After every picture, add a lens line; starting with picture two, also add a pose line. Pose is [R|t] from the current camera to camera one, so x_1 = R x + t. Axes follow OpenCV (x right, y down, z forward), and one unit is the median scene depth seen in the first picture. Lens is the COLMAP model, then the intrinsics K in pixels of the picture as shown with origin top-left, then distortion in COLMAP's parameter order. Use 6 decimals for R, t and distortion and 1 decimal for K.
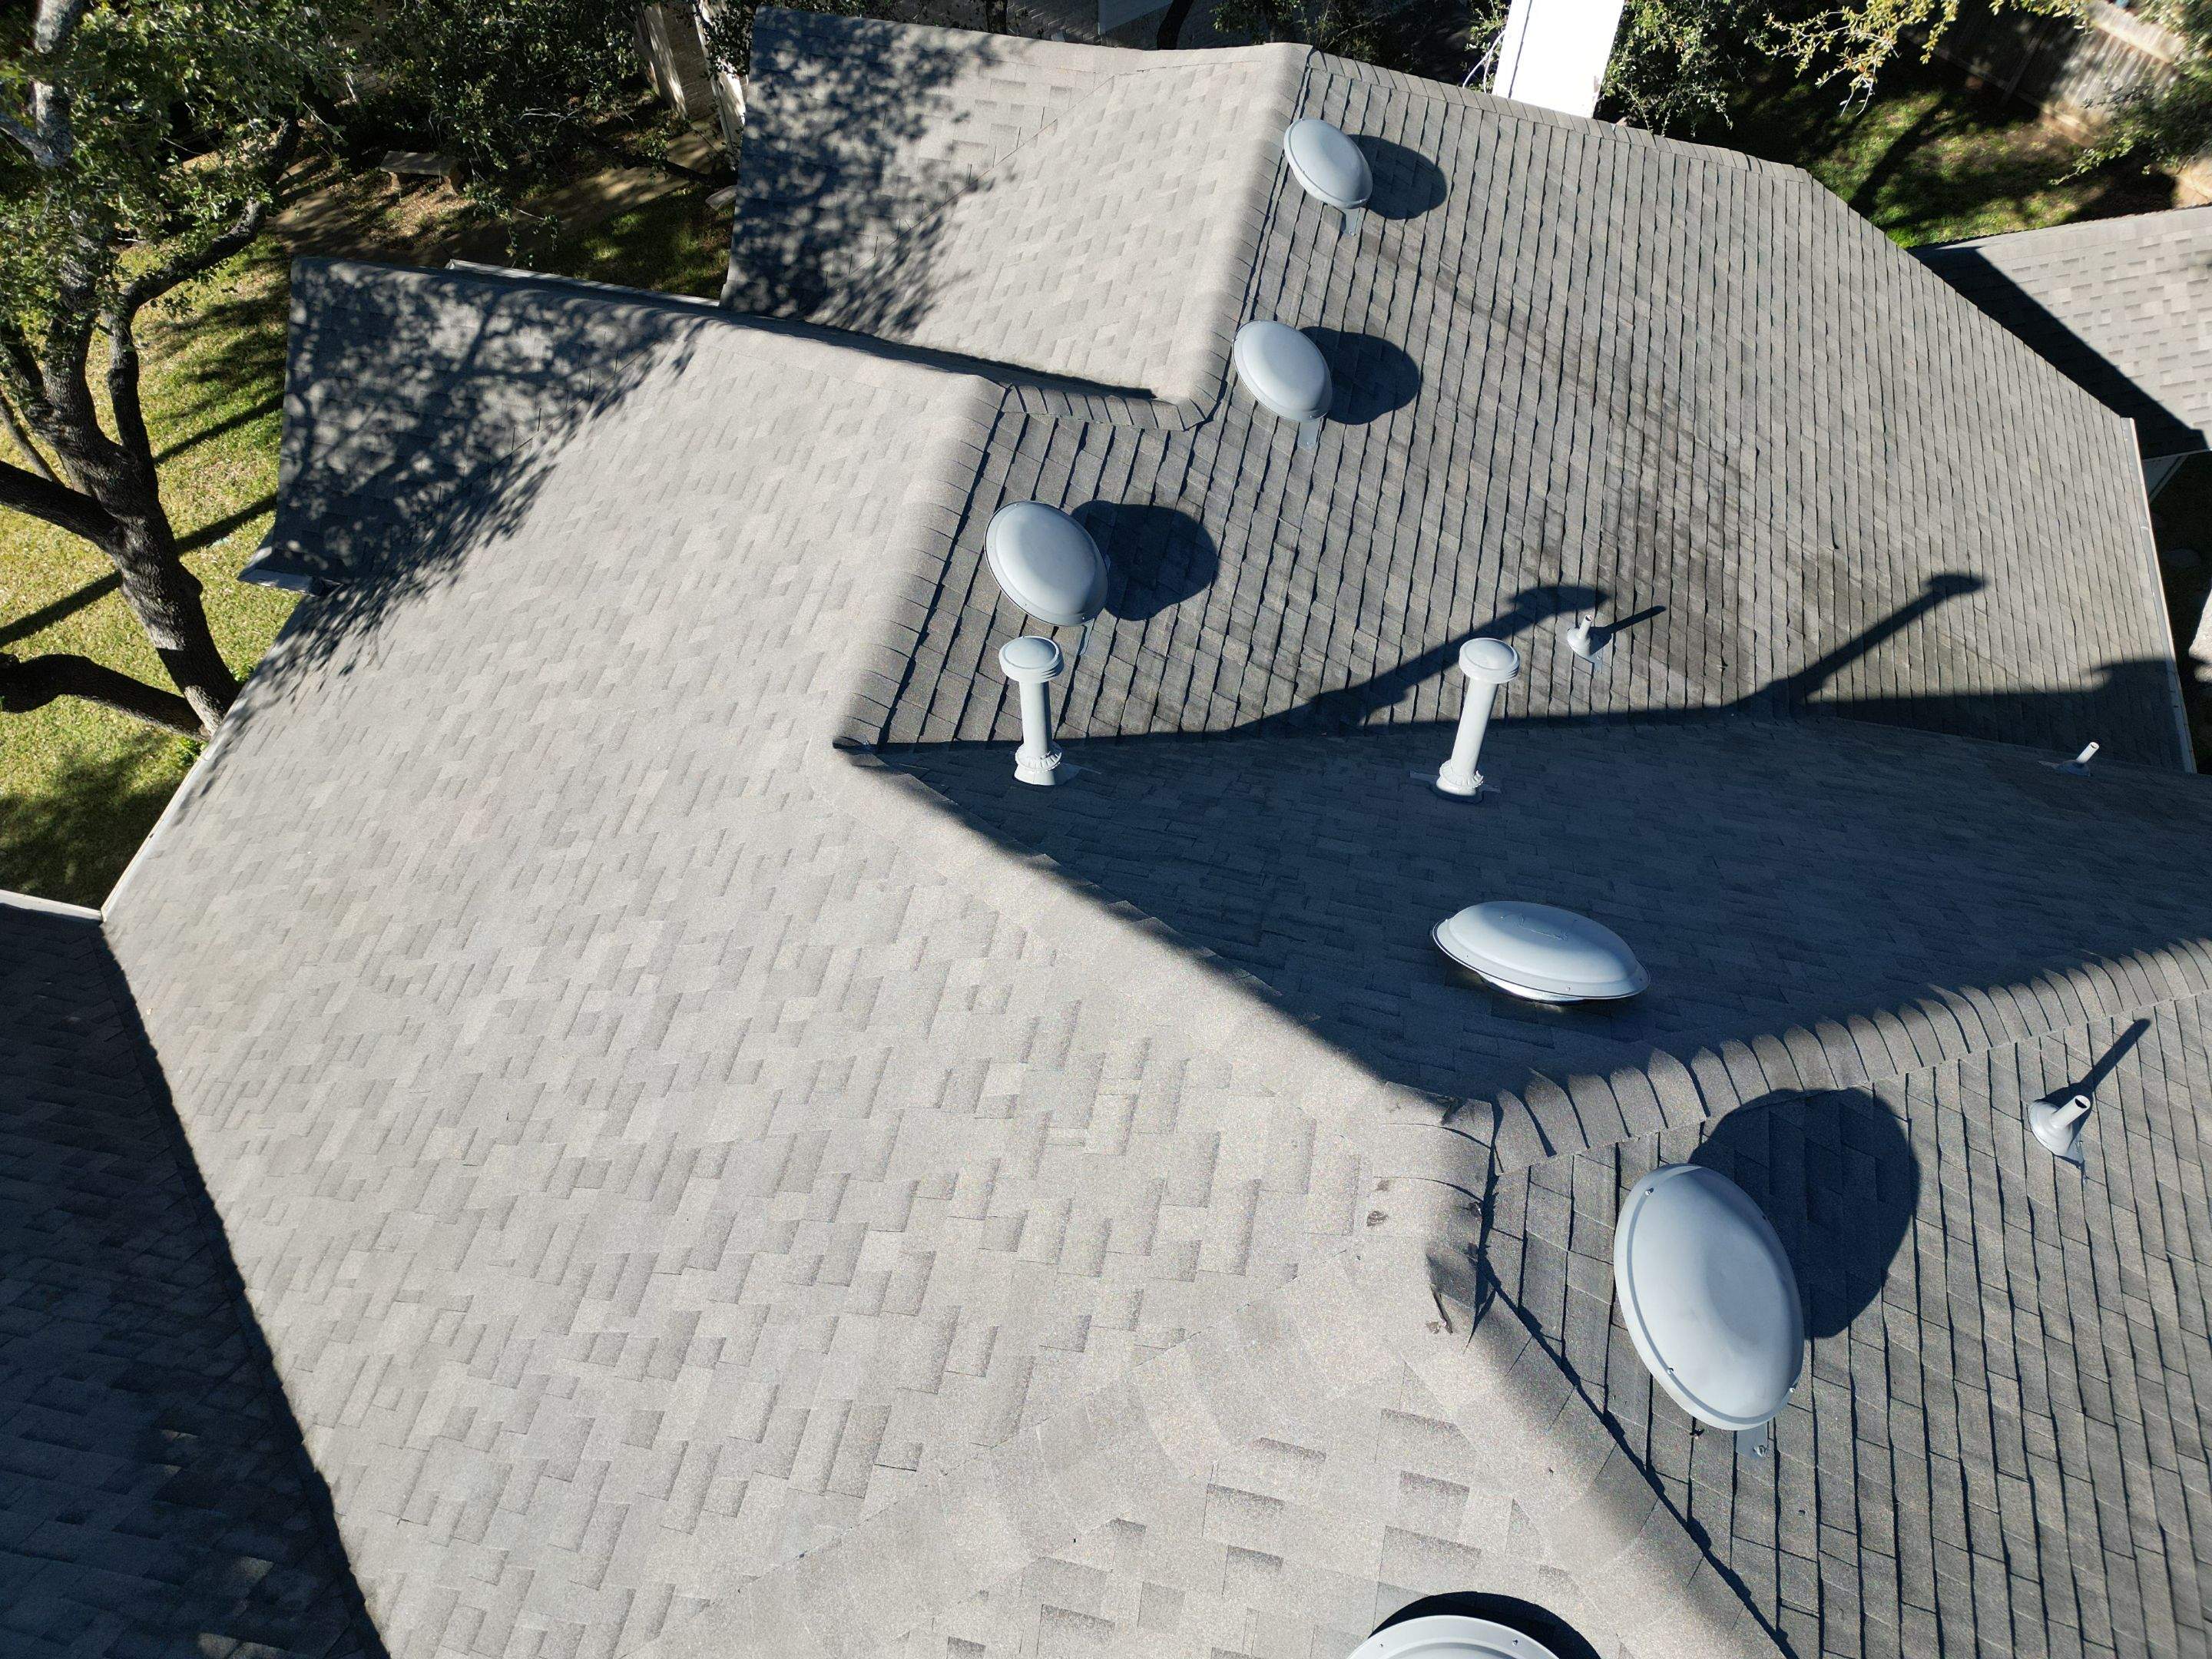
lens RADIAL K [[1536.0, 0, 1103.5], [0, 1536.0, 830.4], [0, 0, 1]] dist [0.080924, -0.078710]
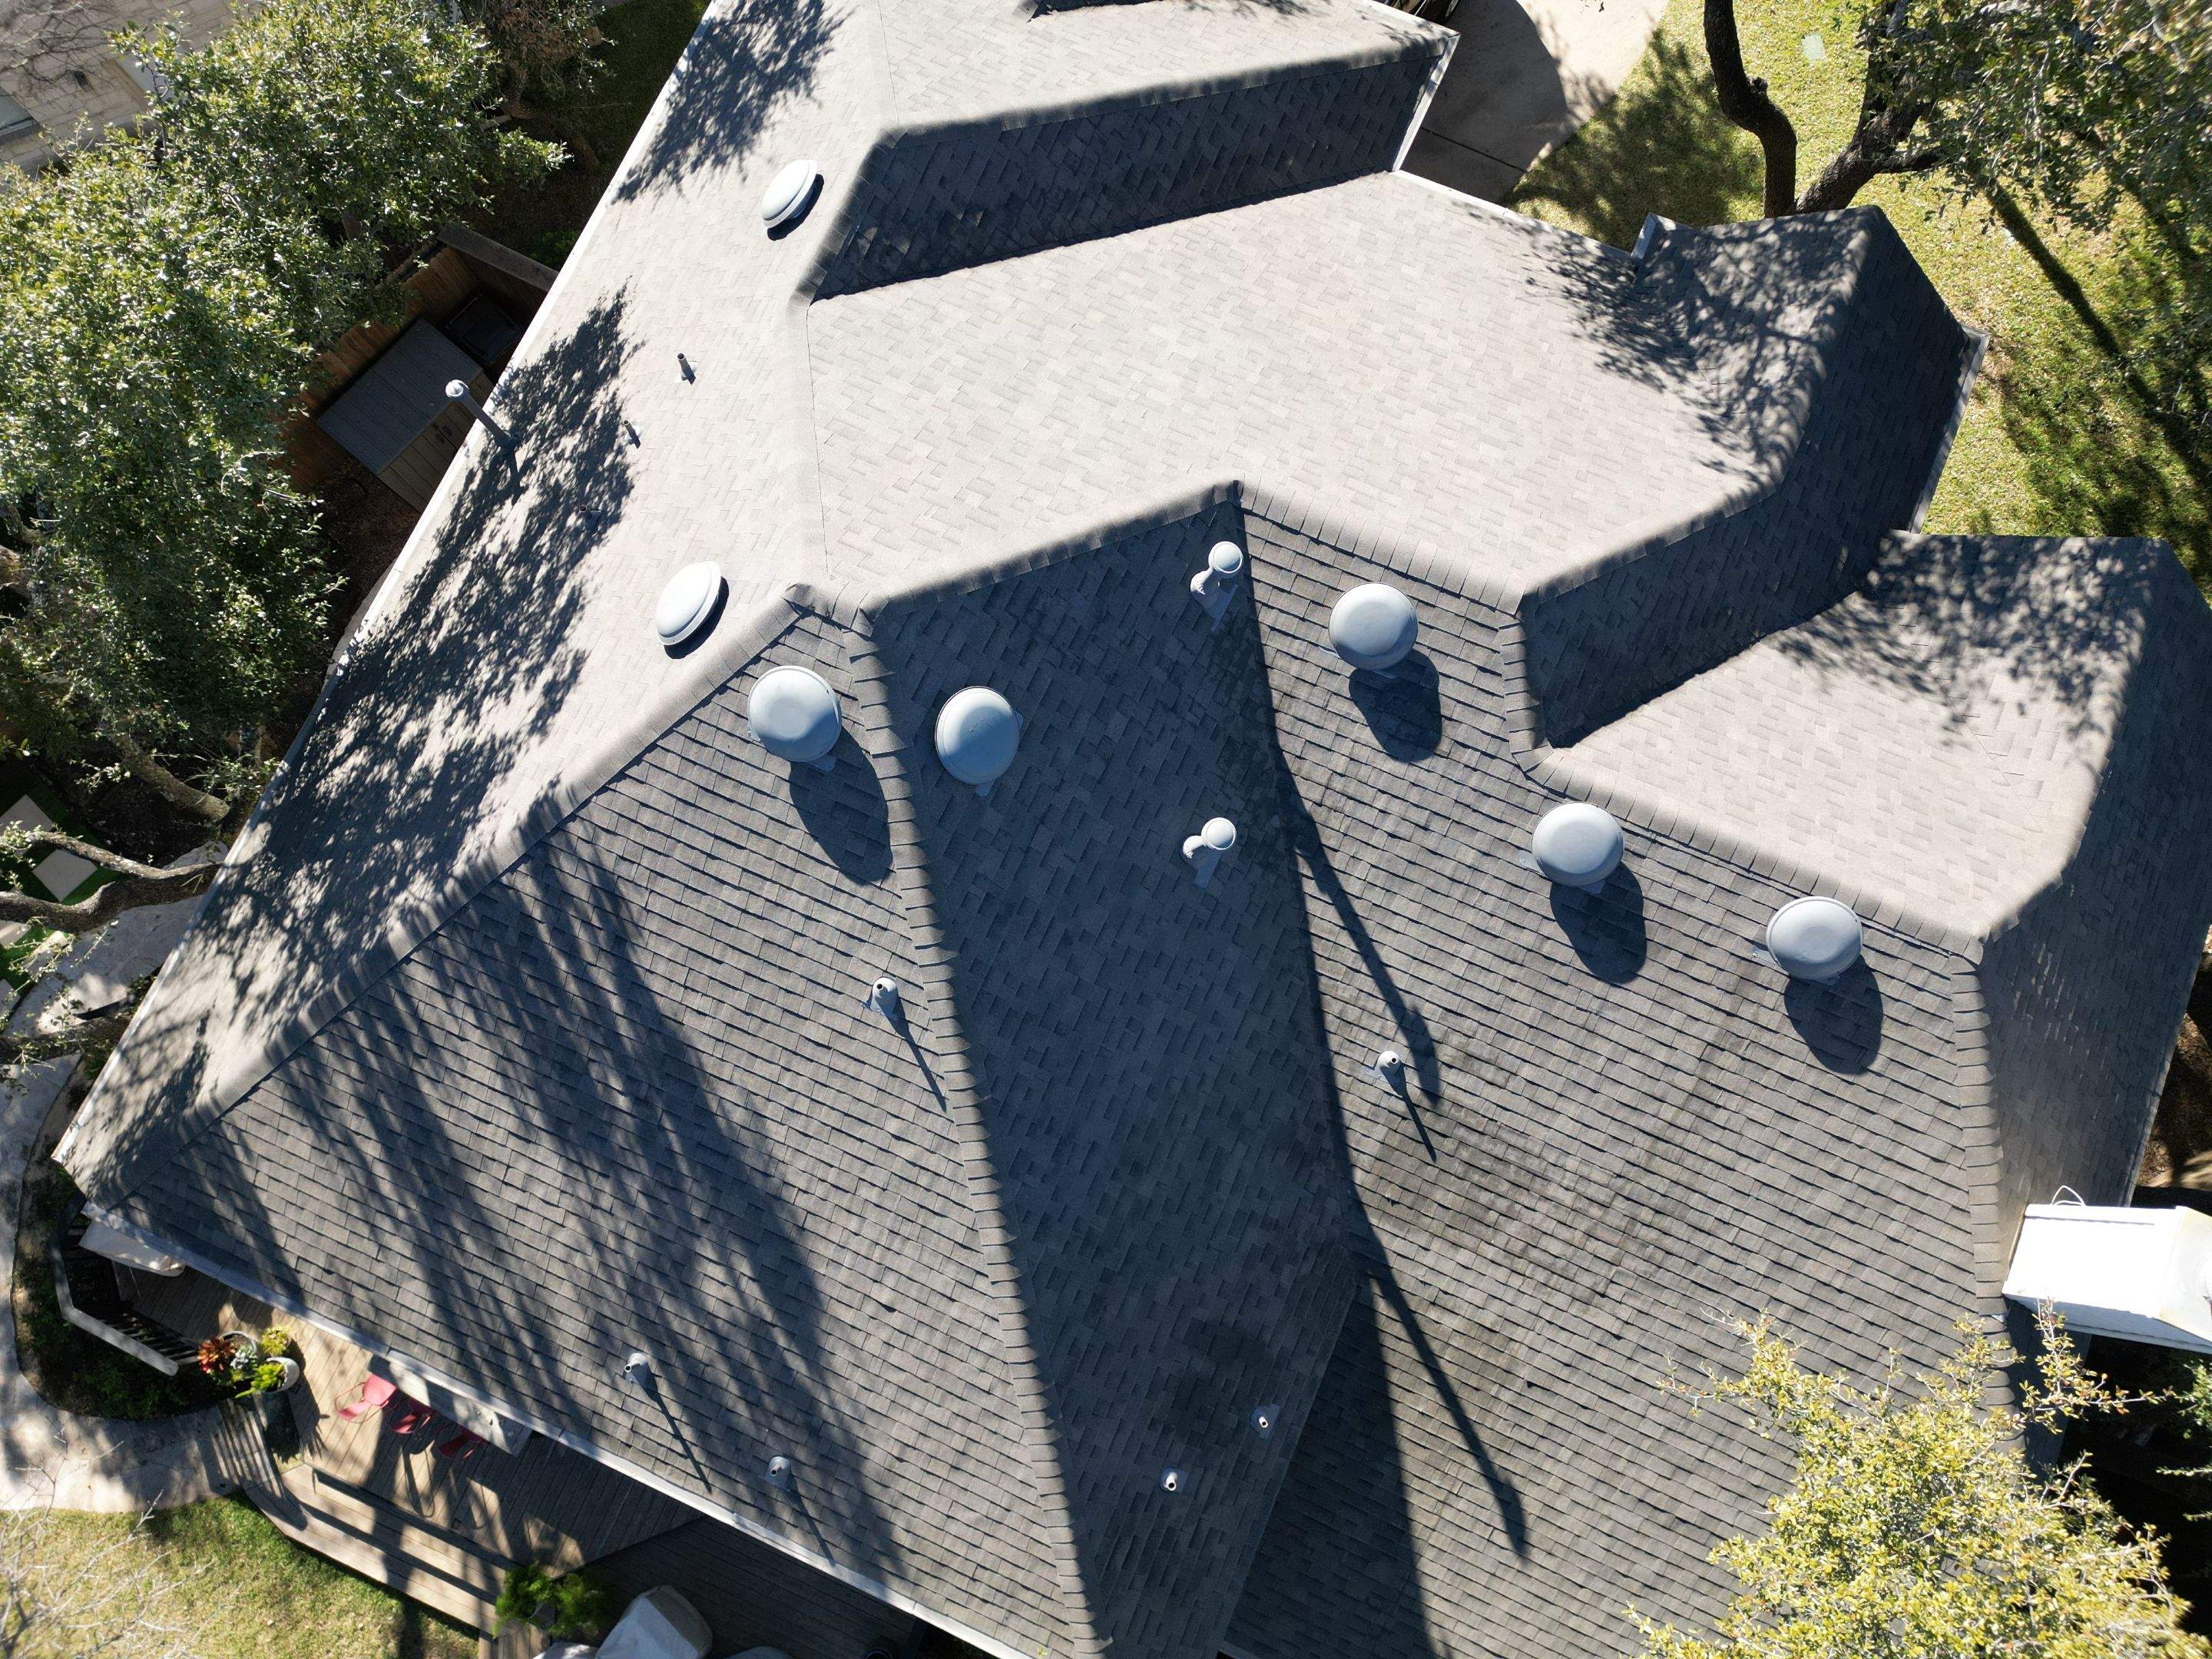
lens RADIAL K [[1530.0, 0, 1103.4], [0, 1530.0, 825.8], [0, 0, 1]] dist [0.088261, -0.090368]
pose [[-0.194565, 0.961425, -0.194439, 0.402213], [-0.819816, -0.050551, 0.570392, -0.657212], [0.538560, 0.270383, 0.798027, -0.288214]]
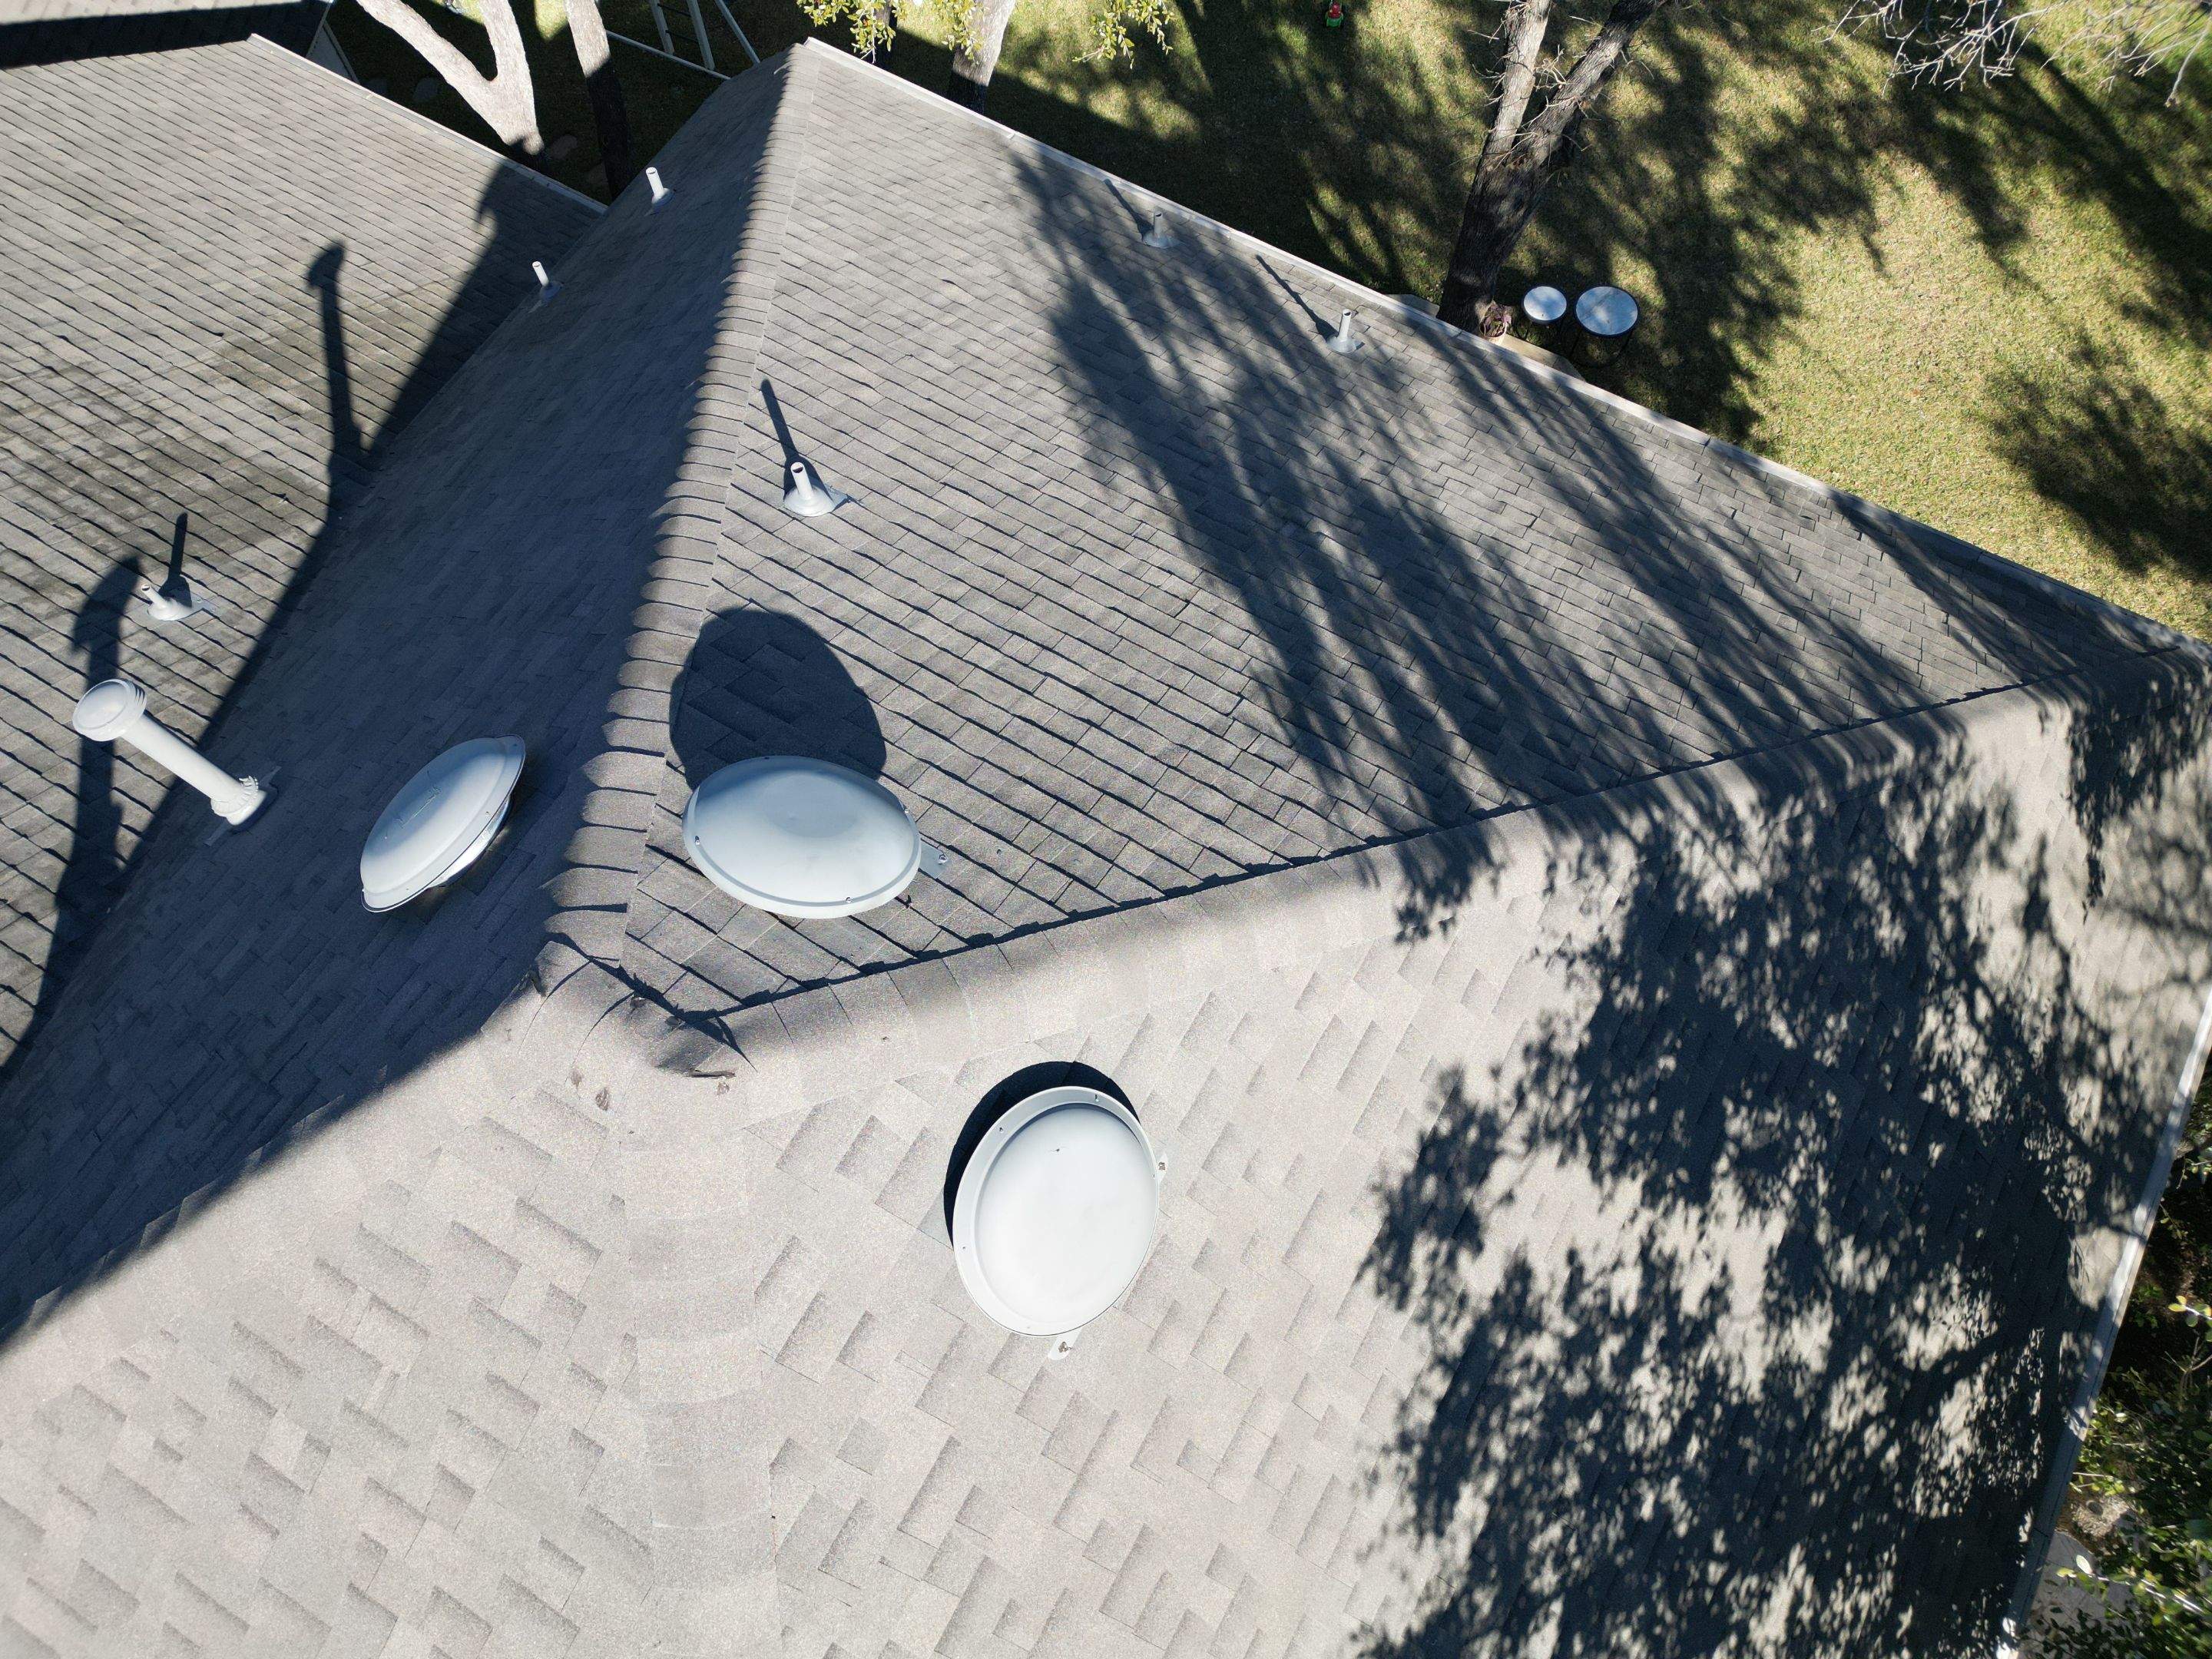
lens RADIAL K [[1536.0, 0, 1103.5], [0, 1536.0, 830.4], [0, 0, 1]] dist [0.080924, -0.078710]
pose [[0.309920, -0.871699, 0.379593, 0.020774], [0.805040, 0.453007, 0.383008, 0.022065], [-0.505826, 0.186886, 0.842148, -0.003651]]
